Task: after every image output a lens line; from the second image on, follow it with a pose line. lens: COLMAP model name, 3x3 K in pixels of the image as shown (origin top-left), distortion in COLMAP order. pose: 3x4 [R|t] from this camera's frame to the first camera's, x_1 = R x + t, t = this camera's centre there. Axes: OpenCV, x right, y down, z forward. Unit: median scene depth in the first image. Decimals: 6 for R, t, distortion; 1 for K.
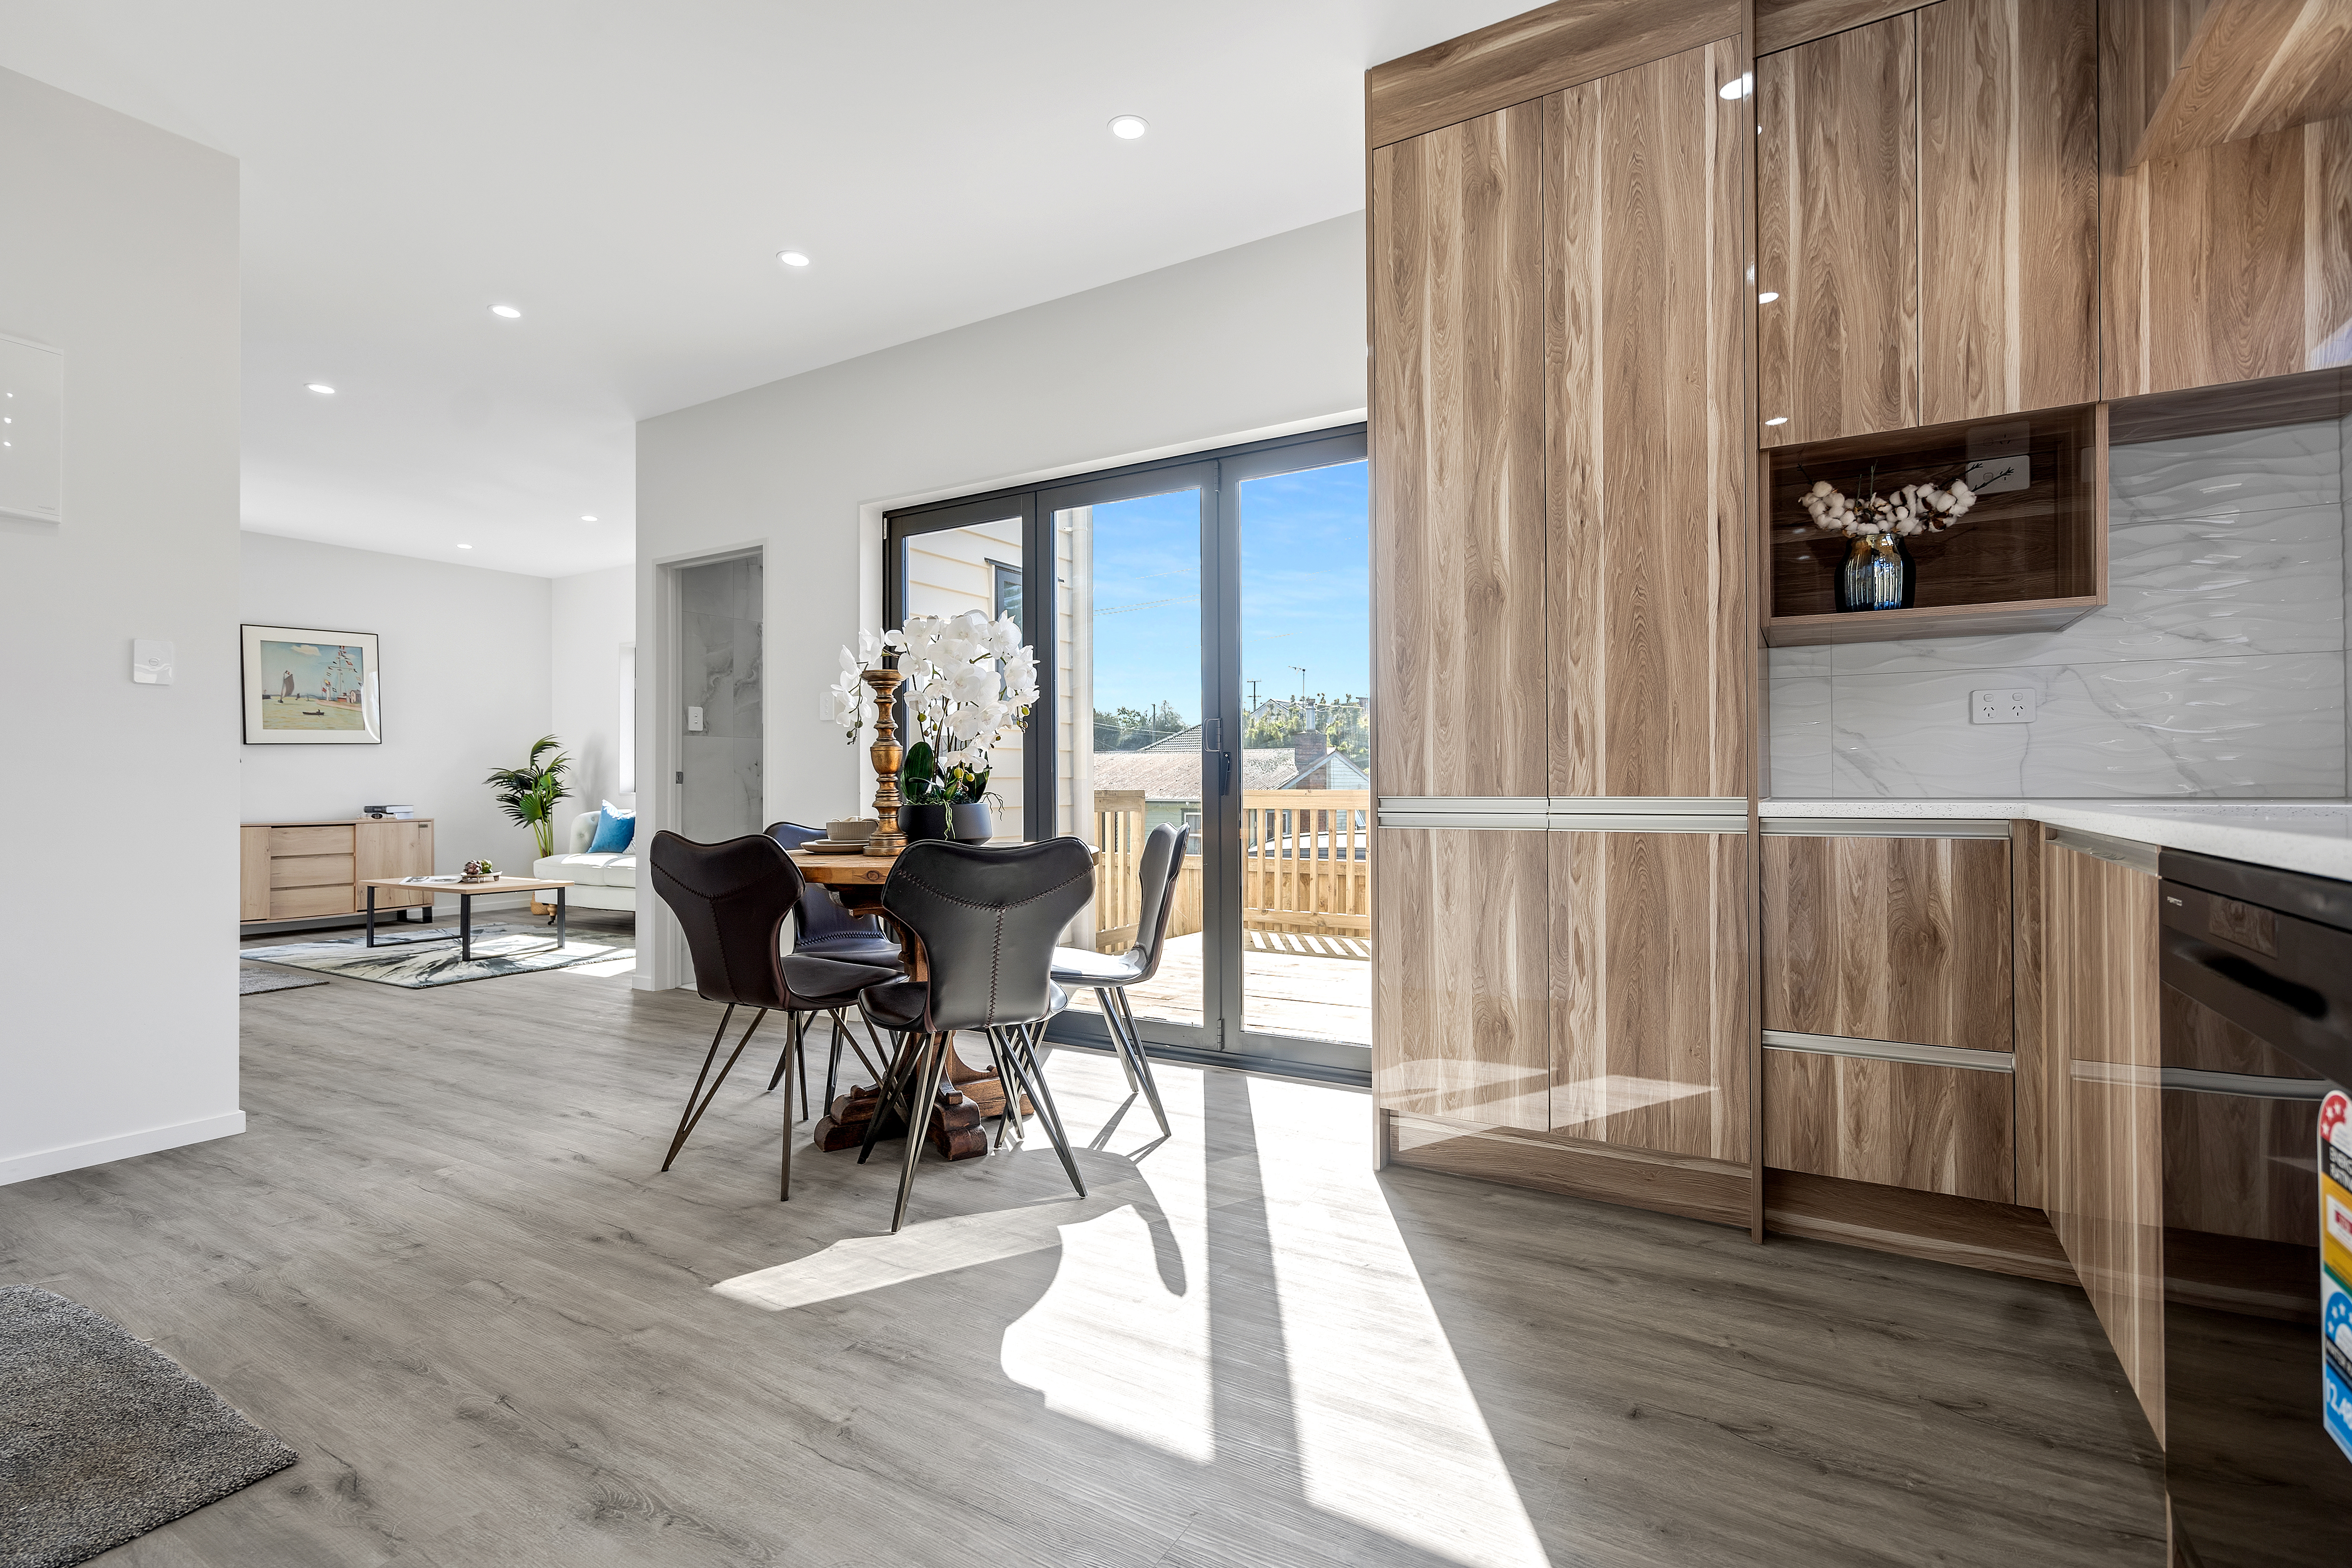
lens RADIAL K [[1104.2, 0, 1143.8], [0, 1104.2, 777.2], [0, 0, 1]] dist [-0.004173, 0.001680]
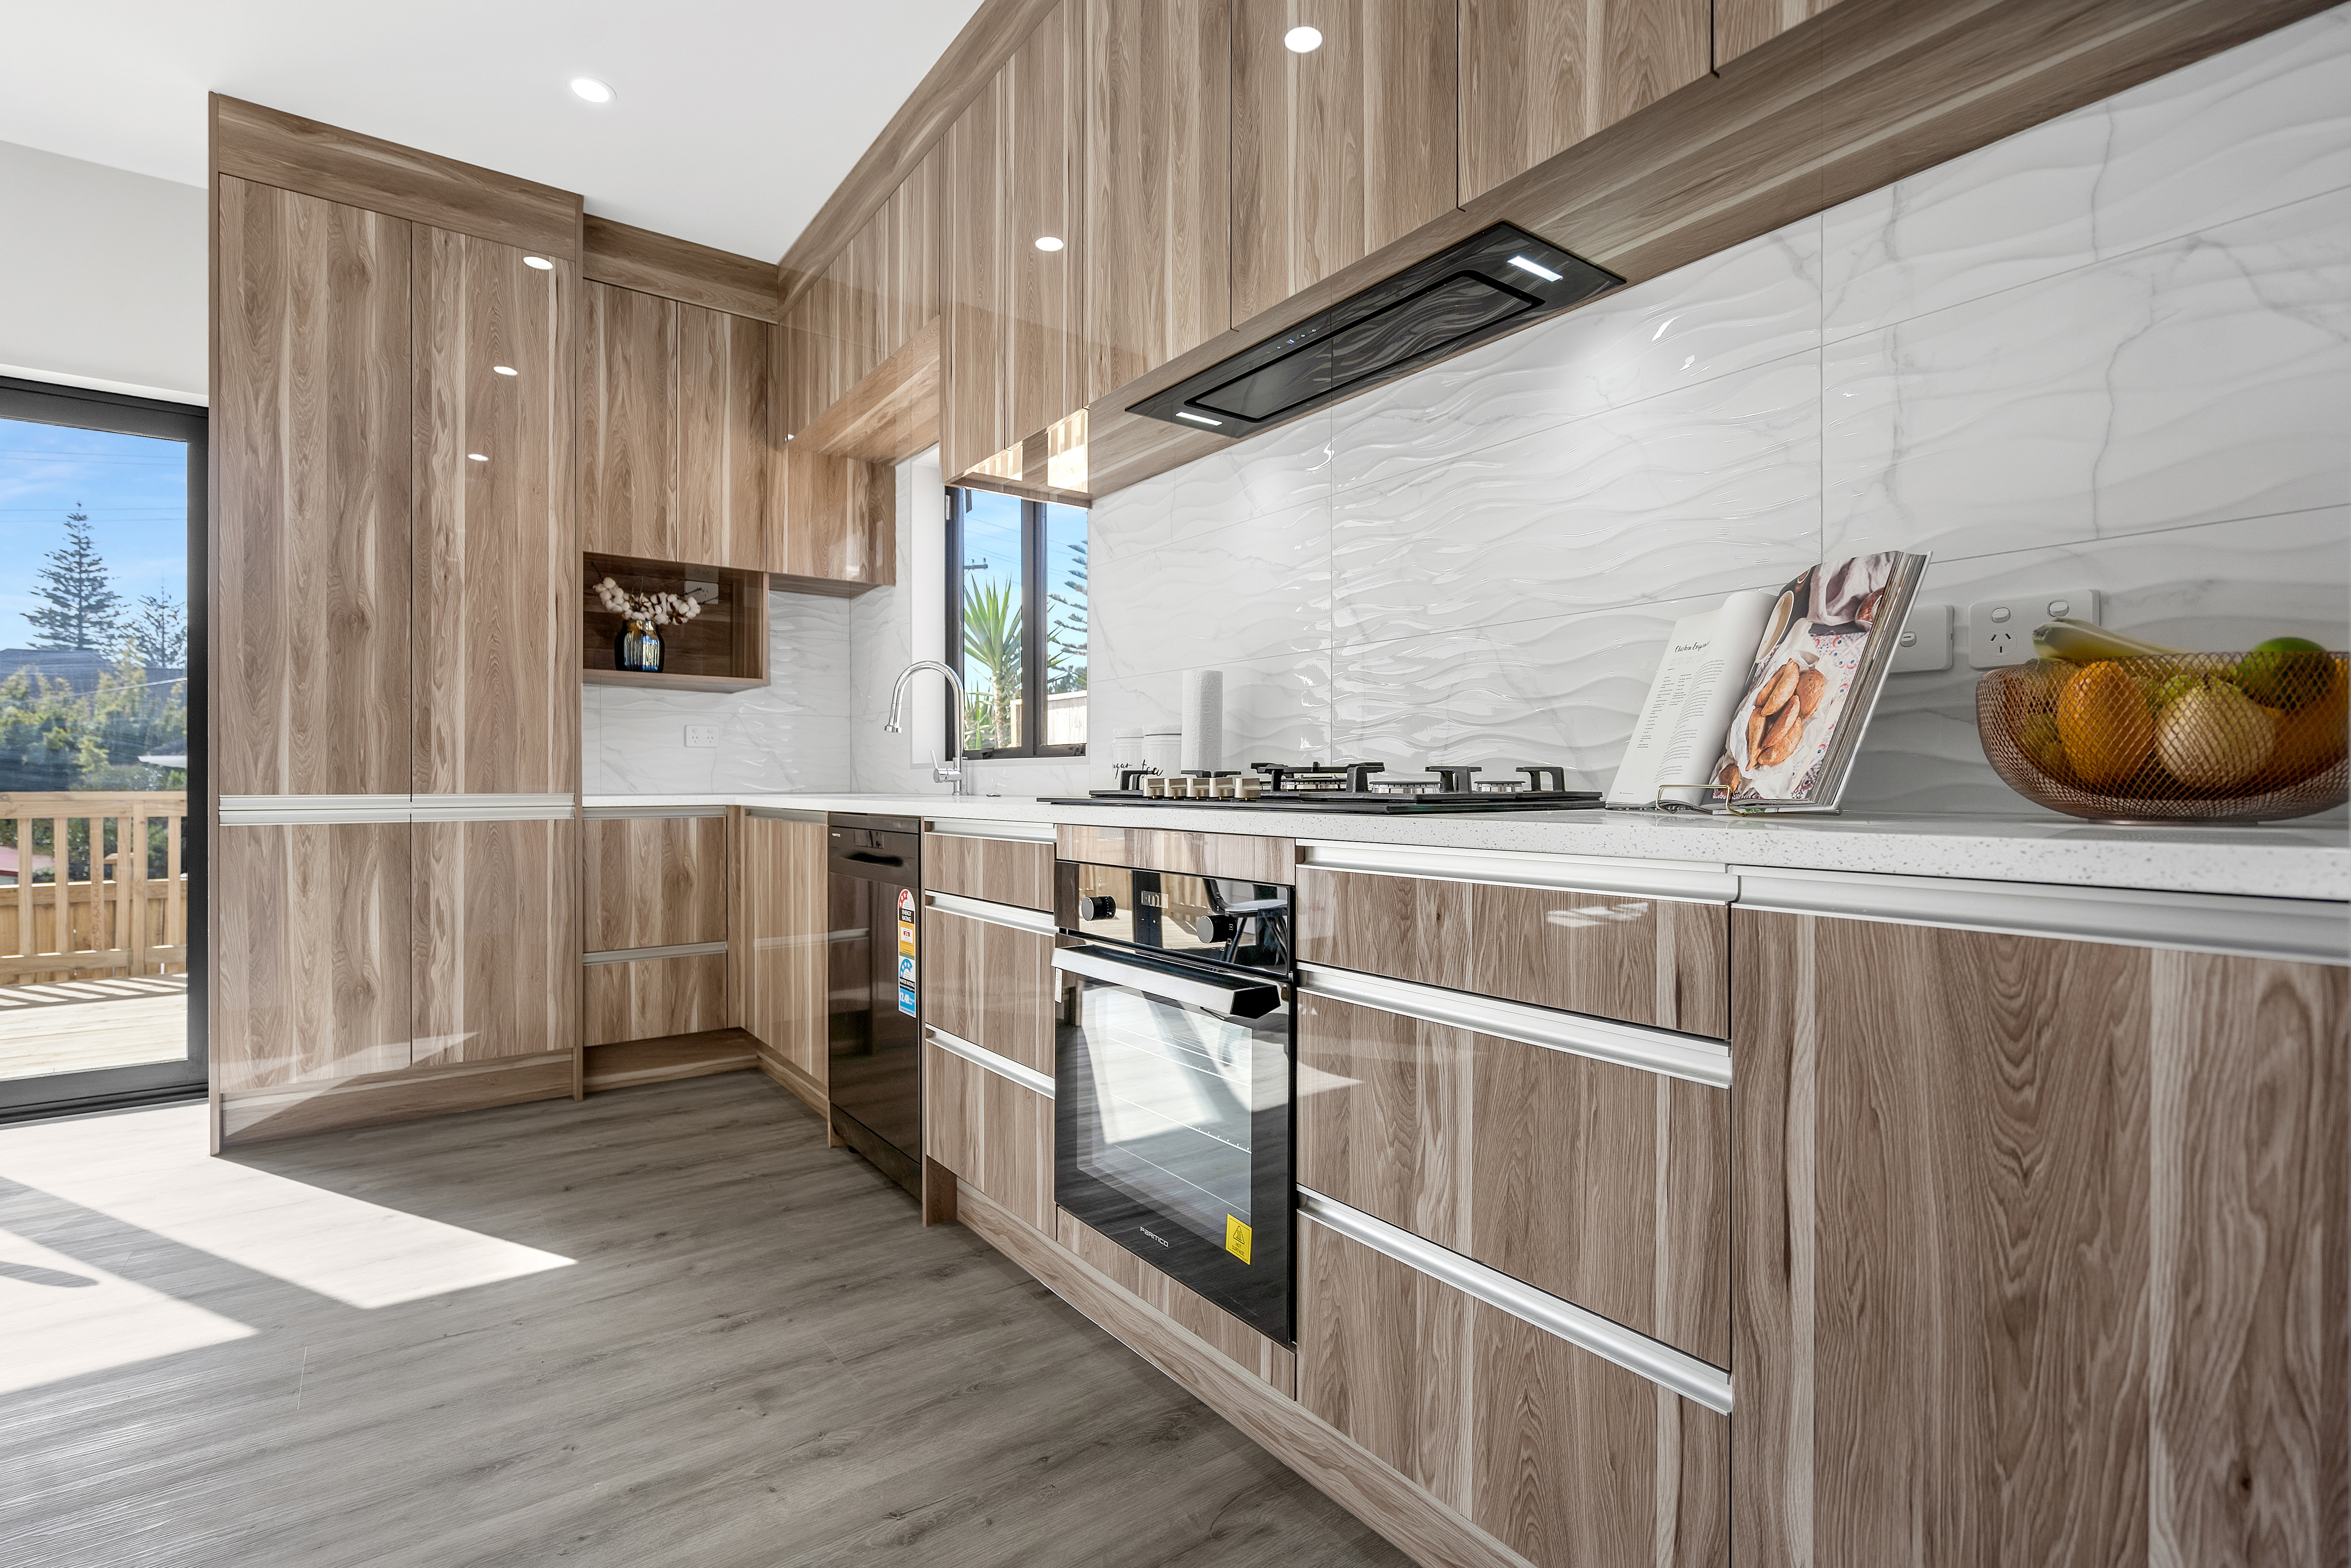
lens RADIAL K [[1103.6, 0, 1177.7], [0, 1103.6, 781.0], [0, 0, 1]] dist [-0.004173, 0.001680]
pose [[0.386091, 0.006027, 0.922441, -0.474054], [-0.005955, 0.999974, -0.004041, 0.003000], [-0.922442, -0.003933, 0.386117, -0.281604]]
